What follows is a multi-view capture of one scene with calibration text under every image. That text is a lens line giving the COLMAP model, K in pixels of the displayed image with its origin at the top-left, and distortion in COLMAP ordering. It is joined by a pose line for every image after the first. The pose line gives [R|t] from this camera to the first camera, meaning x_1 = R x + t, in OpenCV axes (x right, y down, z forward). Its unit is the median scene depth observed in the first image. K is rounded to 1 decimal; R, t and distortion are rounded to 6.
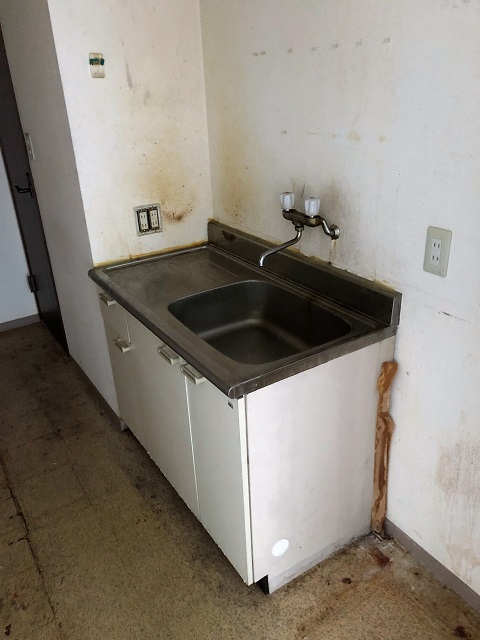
lens RADIAL K [[520.8, 0, 240.0], [0, 520.8, 320.0], [0, 0, 1]] dist [-0.008254, -0.010705]
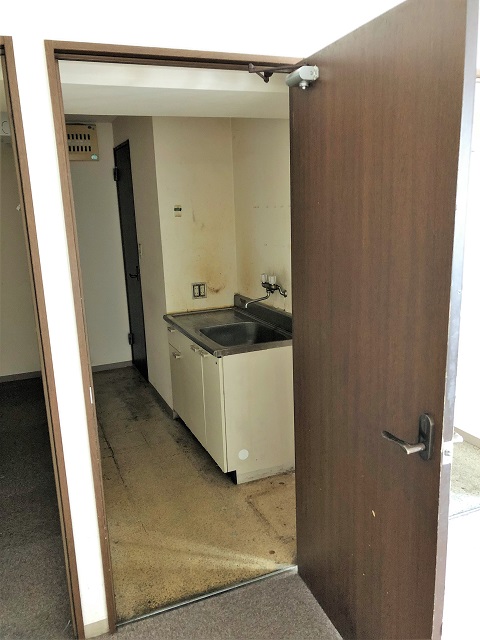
lens RADIAL K [[520.8, 0, 240.0], [0, 520.8, 320.0], [0, 0, 1]] dist [-0.008254, -0.010705]
pose [[0.984482, 0.045466, -0.169493, 0.275222], [-0.081460, 0.973889, -0.211908, 0.278737], [0.155433, 0.222426, 0.962480, -0.690686]]
